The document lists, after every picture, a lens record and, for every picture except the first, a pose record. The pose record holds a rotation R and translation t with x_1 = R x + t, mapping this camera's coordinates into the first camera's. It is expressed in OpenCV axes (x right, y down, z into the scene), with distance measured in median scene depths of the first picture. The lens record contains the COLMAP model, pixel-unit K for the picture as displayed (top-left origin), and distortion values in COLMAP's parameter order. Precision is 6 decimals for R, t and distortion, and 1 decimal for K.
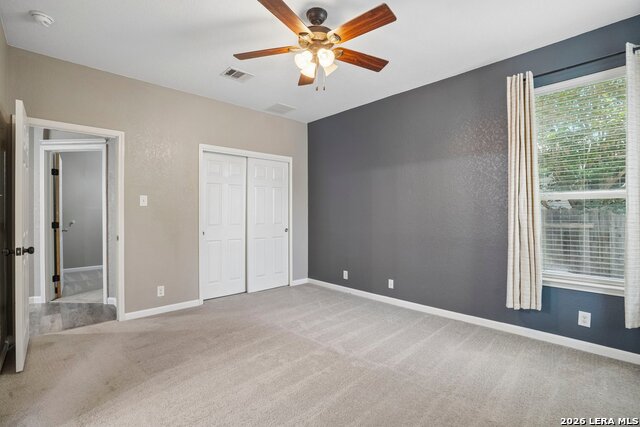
lens RADIAL K [[291.0, 0, 316.6], [0, 291.0, 212.1], [0, 0, 1]] dist [-0.041653, 0.001366]
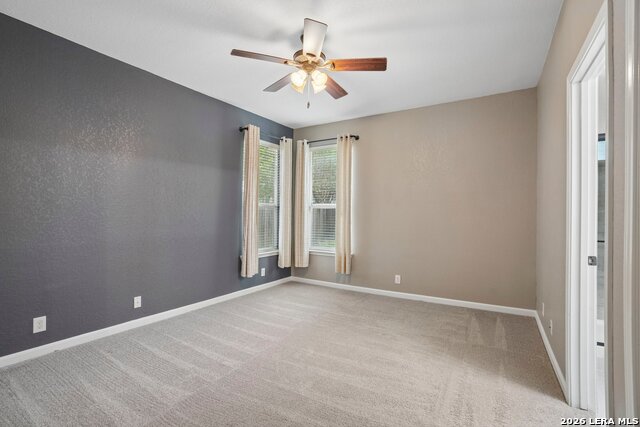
lens RADIAL K [[291.0, 0, 317.2], [0, 291.0, 215.3], [0, 0, 1]] dist [-0.041653, 0.001366]
pose [[-0.259524, 0.013736, 0.965639, -0.923896], [-0.002073, 0.999889, -0.014780, 0.031833], [-0.965734, -0.005838, -0.259467, 1.079794]]
